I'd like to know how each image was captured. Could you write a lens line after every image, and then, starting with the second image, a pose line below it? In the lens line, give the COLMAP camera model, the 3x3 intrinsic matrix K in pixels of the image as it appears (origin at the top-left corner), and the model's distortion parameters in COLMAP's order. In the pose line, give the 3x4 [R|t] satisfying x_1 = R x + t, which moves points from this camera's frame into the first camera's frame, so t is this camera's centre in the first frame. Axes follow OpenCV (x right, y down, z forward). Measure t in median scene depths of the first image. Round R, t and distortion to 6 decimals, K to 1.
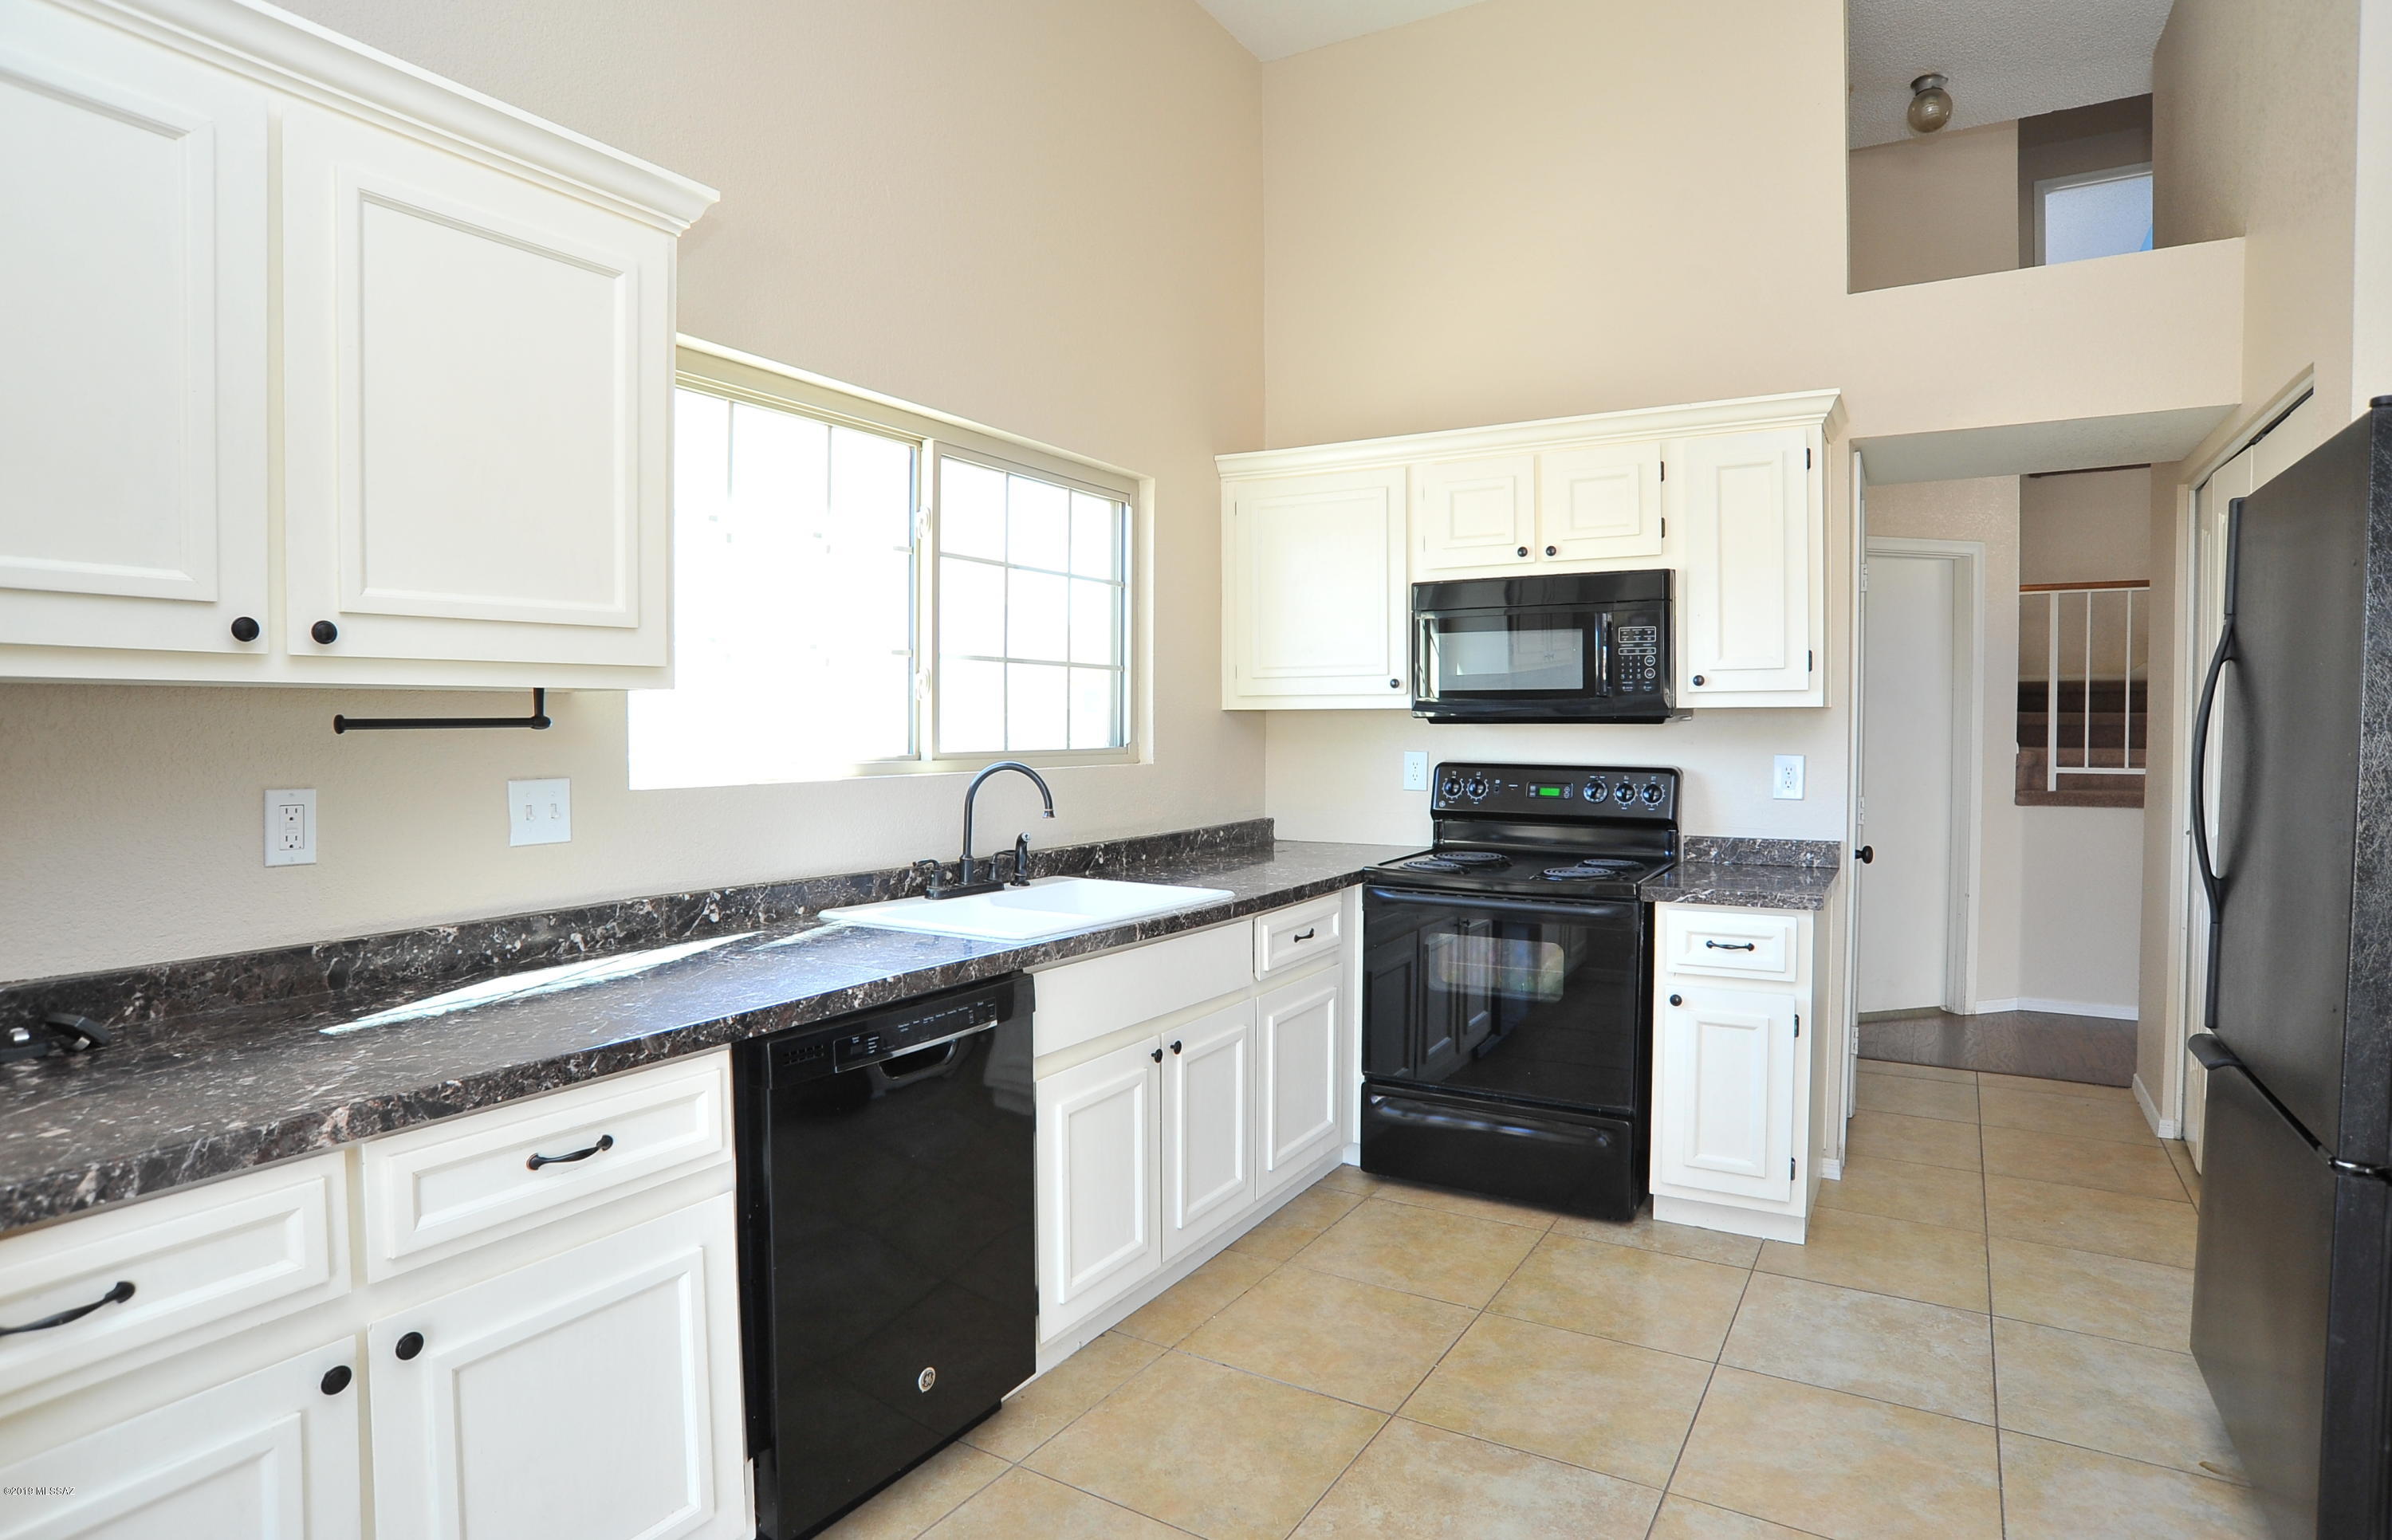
lens RADIAL K [[1256.8, 0, 1211.4], [0, 1256.8, 756.4], [0, 0, 1]] dist [-0.110425, 0.054542]
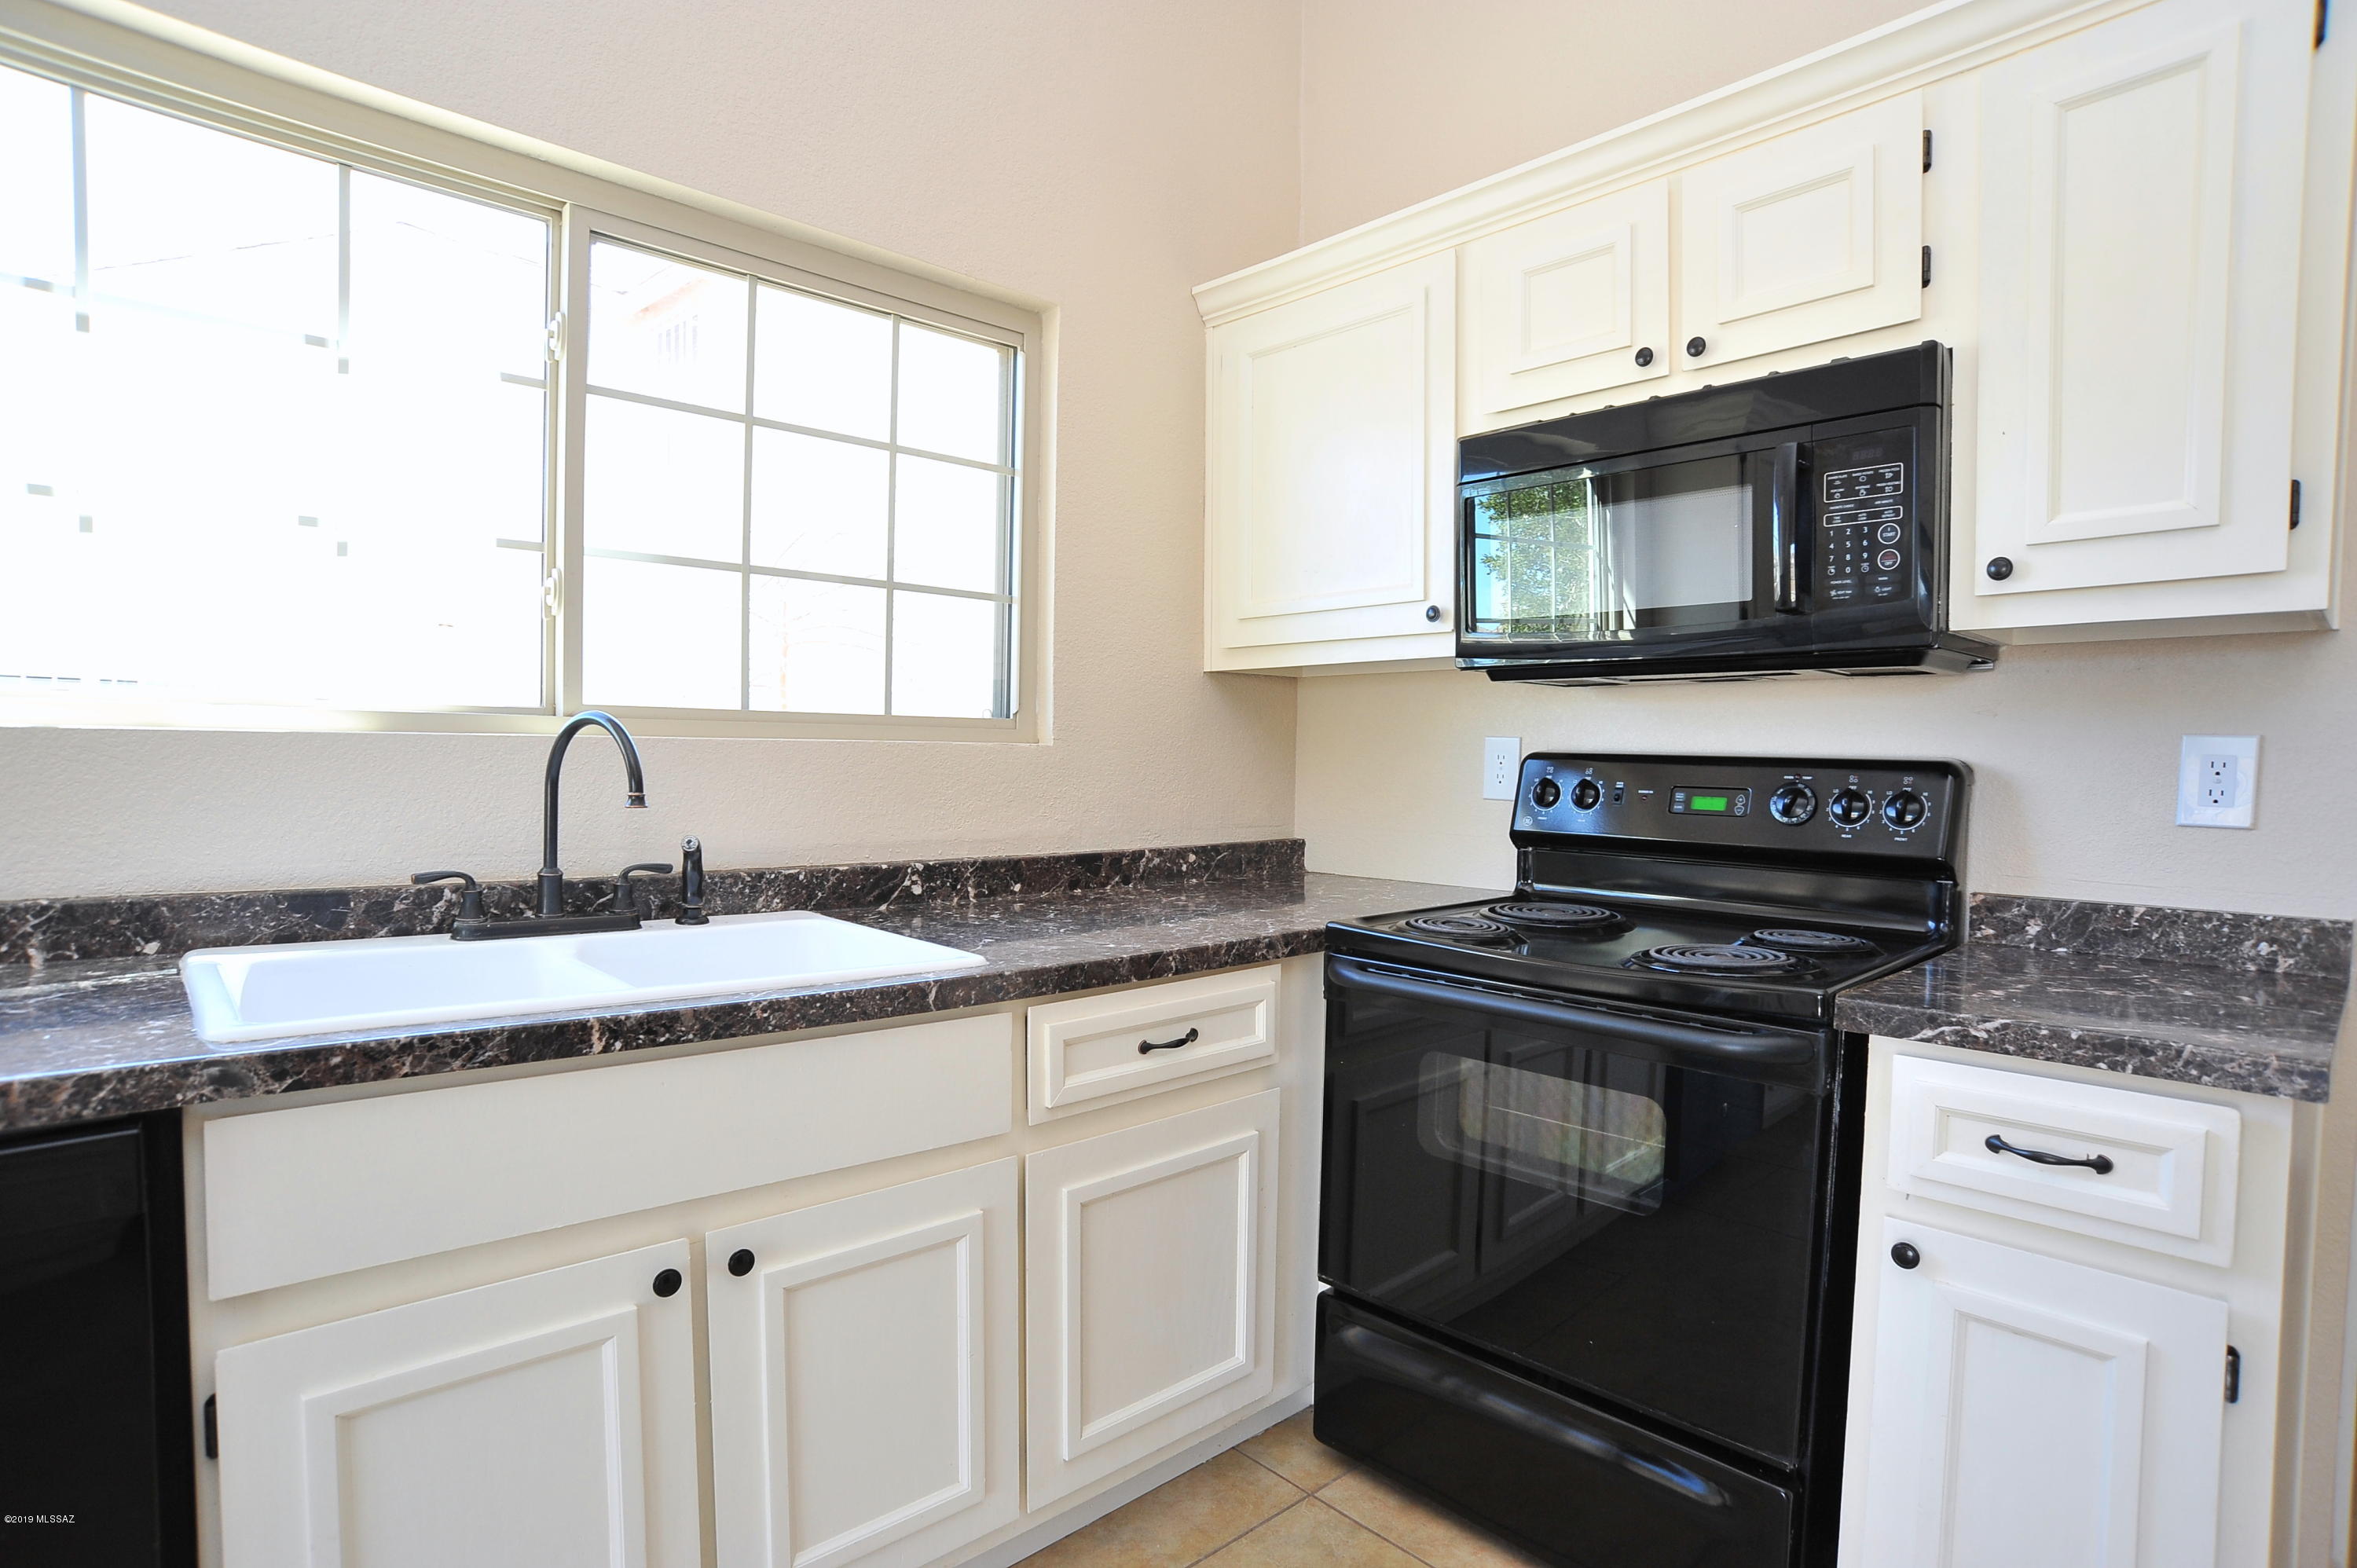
lens RADIAL K [[1188.7, 0, 1174.9], [0, 1188.7, 811.9], [0, 0, 1]] dist [-0.098490, 0.042662]
pose [[0.956749, 0.026027, -0.289750, 0.234037], [-0.021027, 0.999572, 0.020354, 0.031898], [0.290155, -0.013381, 0.956886, 0.519291]]
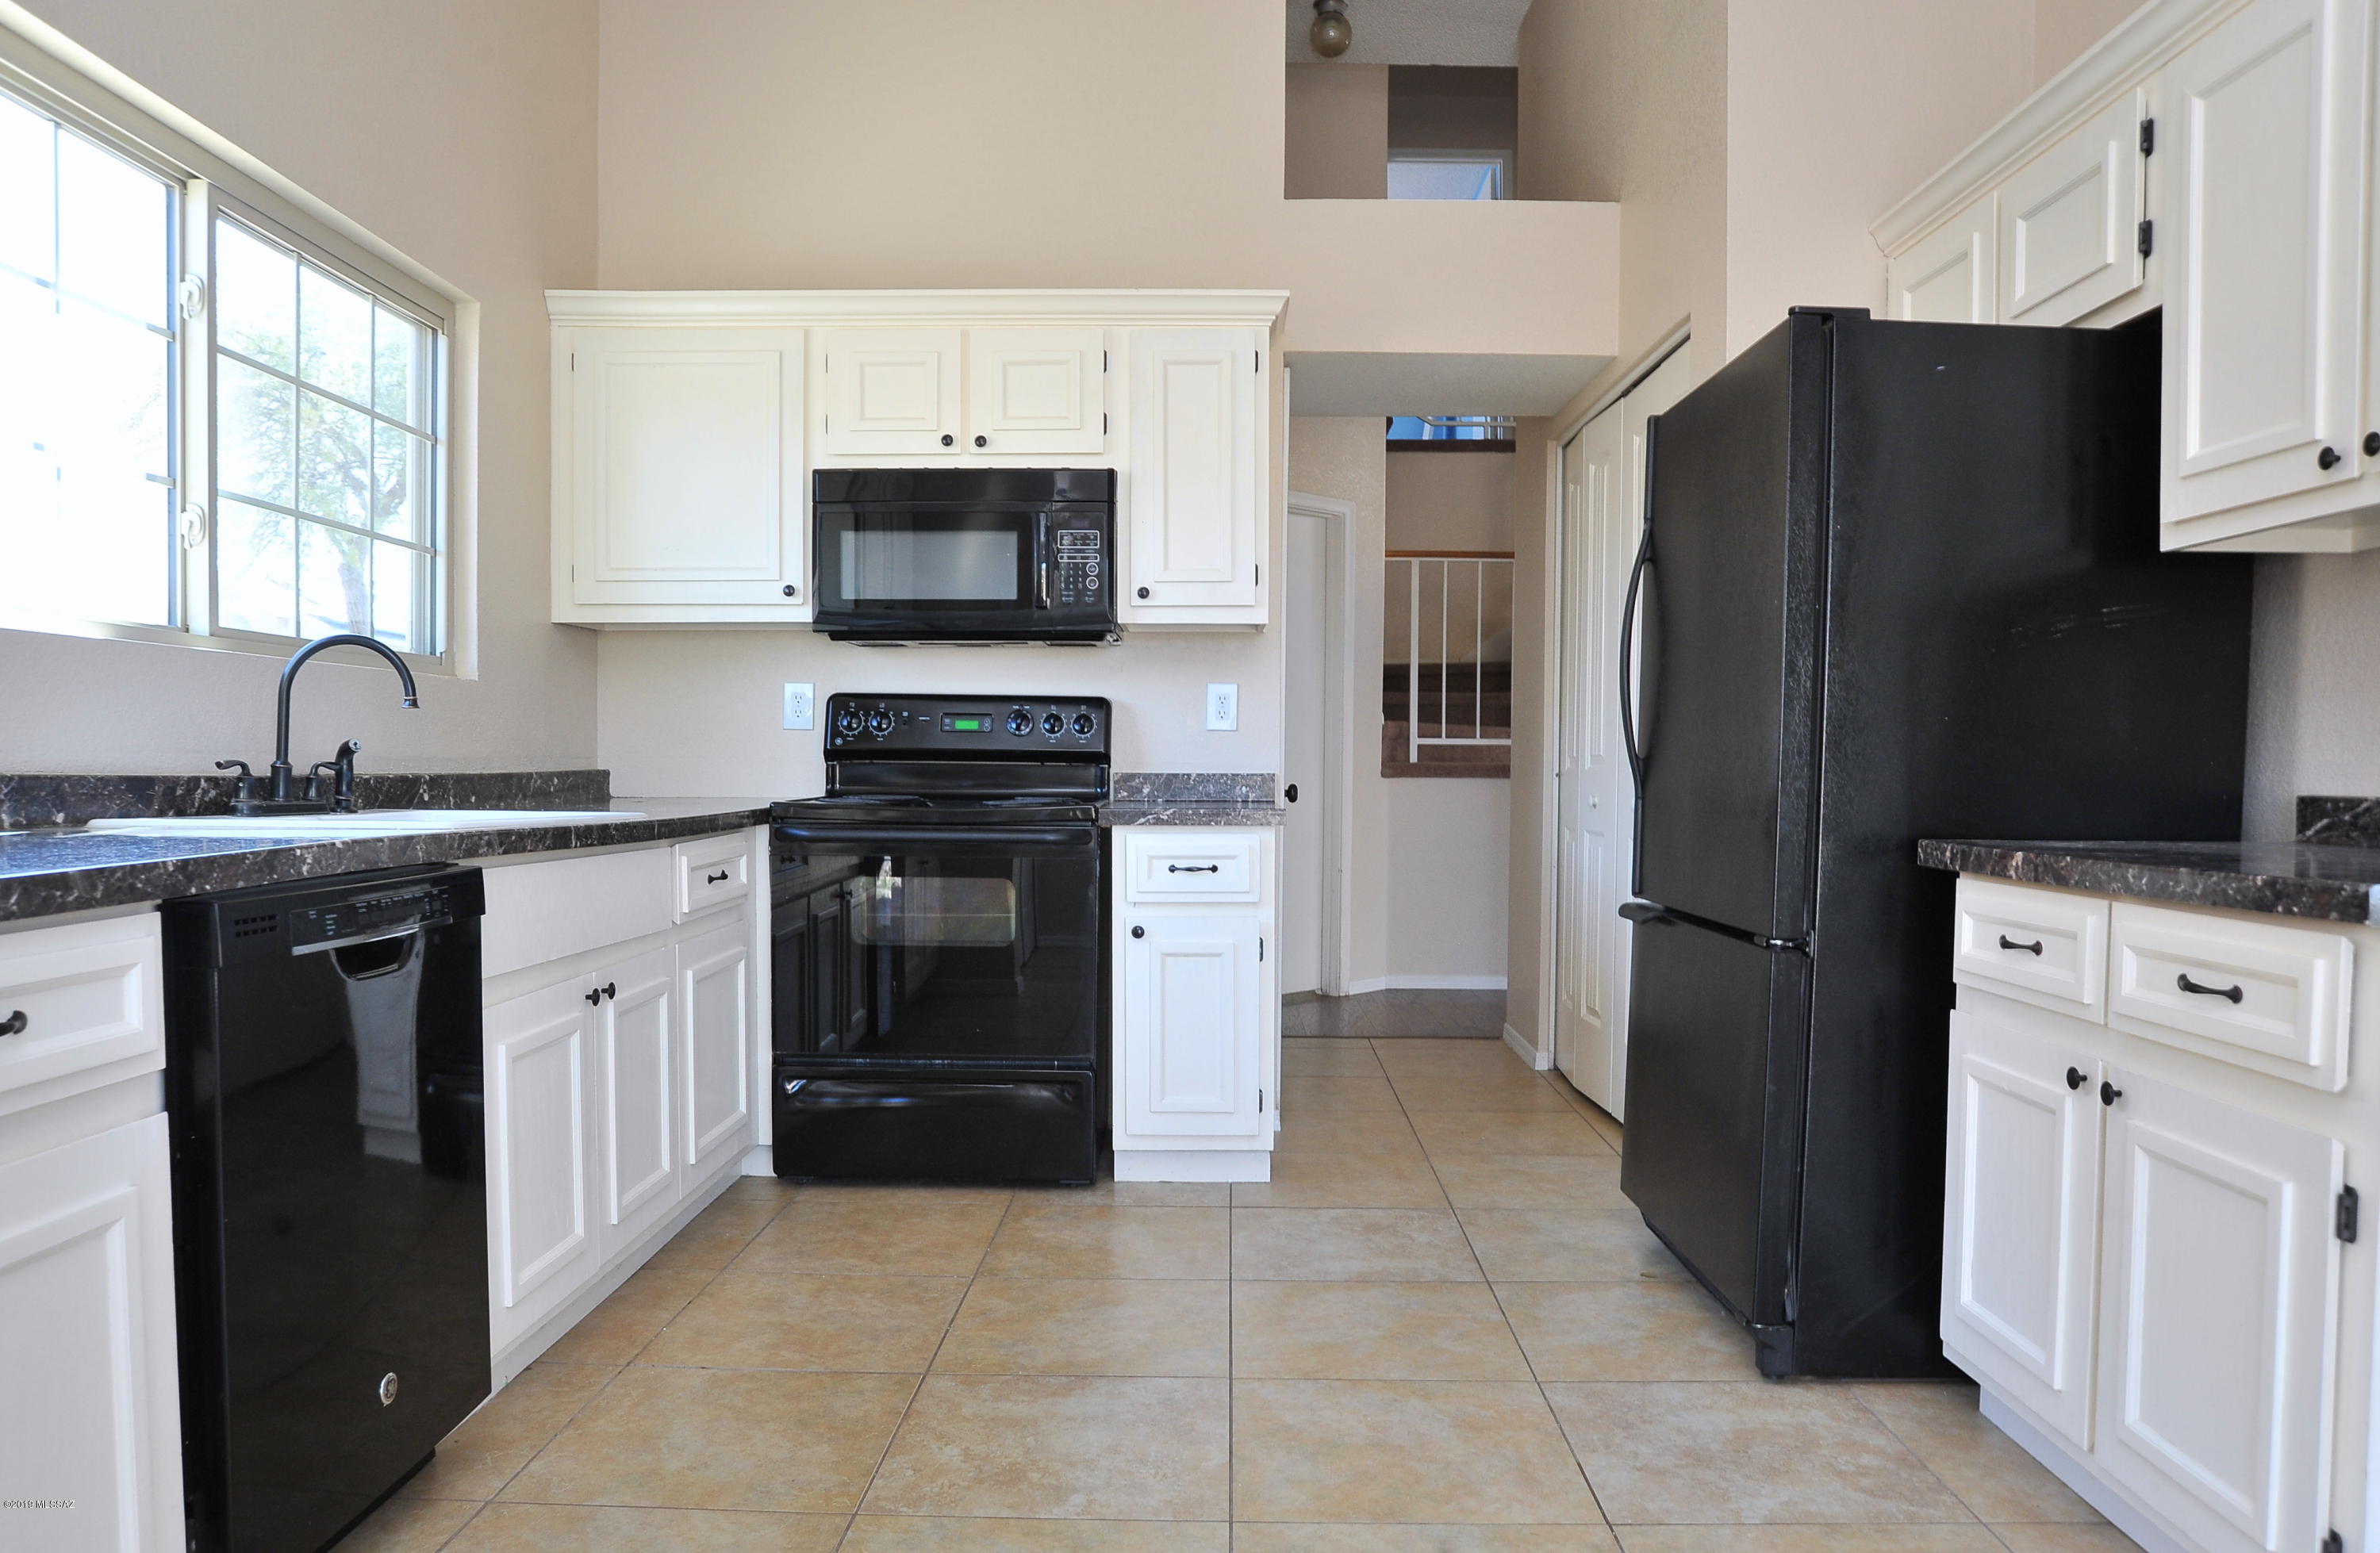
lens RADIAL K [[1586.5, 0, 1199.0], [0, 1586.5, 833.2], [0, 0, 1]] dist [-0.089840, 0.051861]
pose [[0.864178, -0.017004, 0.502900, -0.174879], [0.006631, 0.999727, 0.022409, 0.096770], [-0.503143, -0.016030, 0.864054, -0.041391]]
